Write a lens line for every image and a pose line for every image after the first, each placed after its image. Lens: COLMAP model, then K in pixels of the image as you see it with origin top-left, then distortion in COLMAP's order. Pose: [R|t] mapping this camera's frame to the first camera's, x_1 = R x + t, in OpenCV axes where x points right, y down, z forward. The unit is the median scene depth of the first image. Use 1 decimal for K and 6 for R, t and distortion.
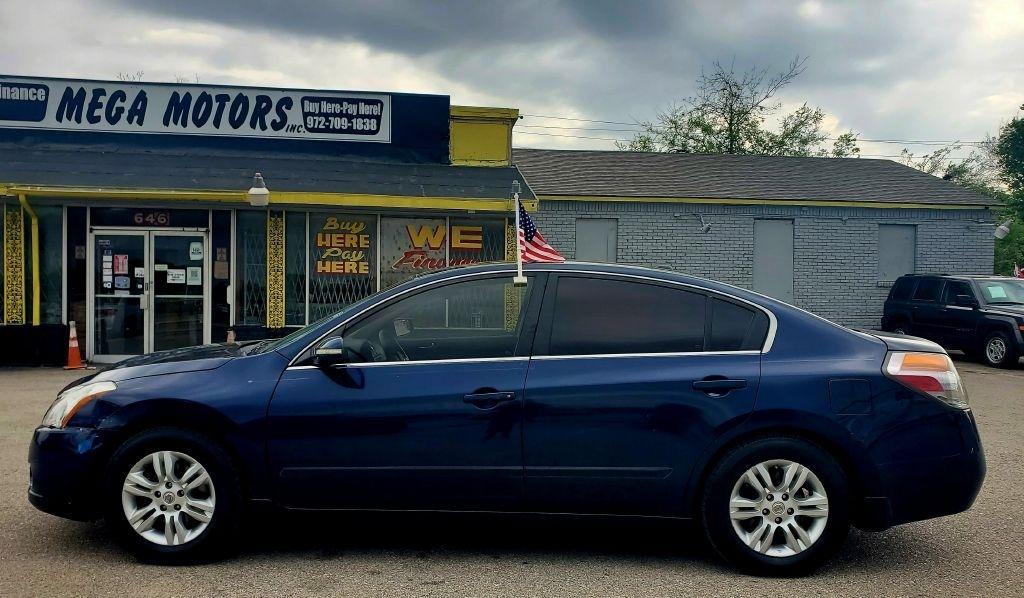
lens RADIAL K [[887.7, 0, 487.8], [0, 887.7, 303.0], [0, 0, 1]] dist [-0.008321, 0.014230]
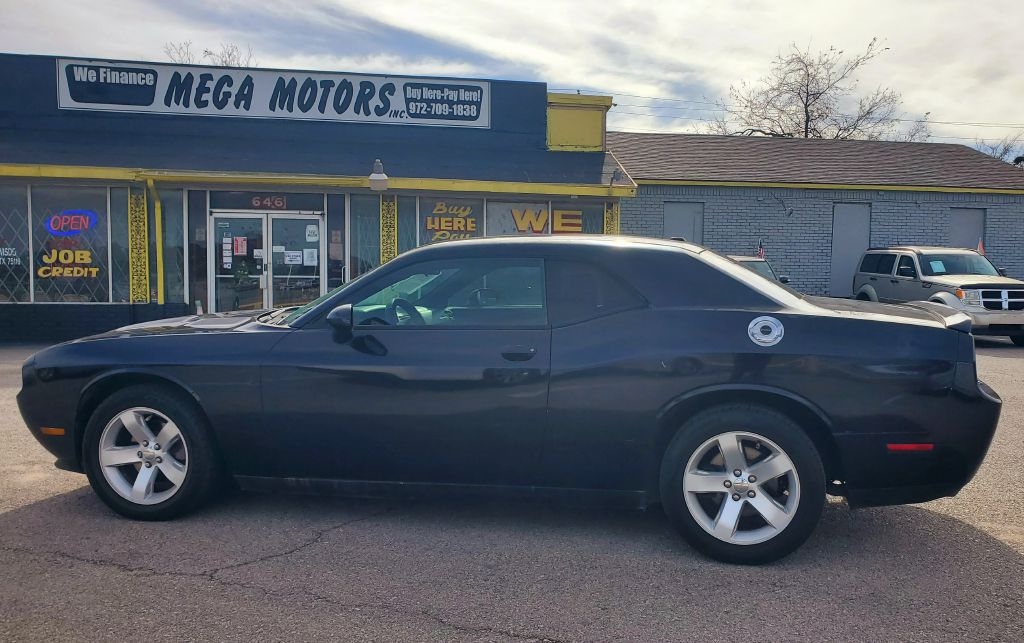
lens RADIAL K [[992.6, 0, 582.9], [0, 992.6, 322.0], [0, 0, 1]] dist [-0.042749, 0.131119]
pose [[0.998265, -0.003421, 0.058778, -0.072209], [0.001499, 0.999463, 0.032727, 0.007335], [-0.058858, -0.032582, 0.997735, -0.169048]]
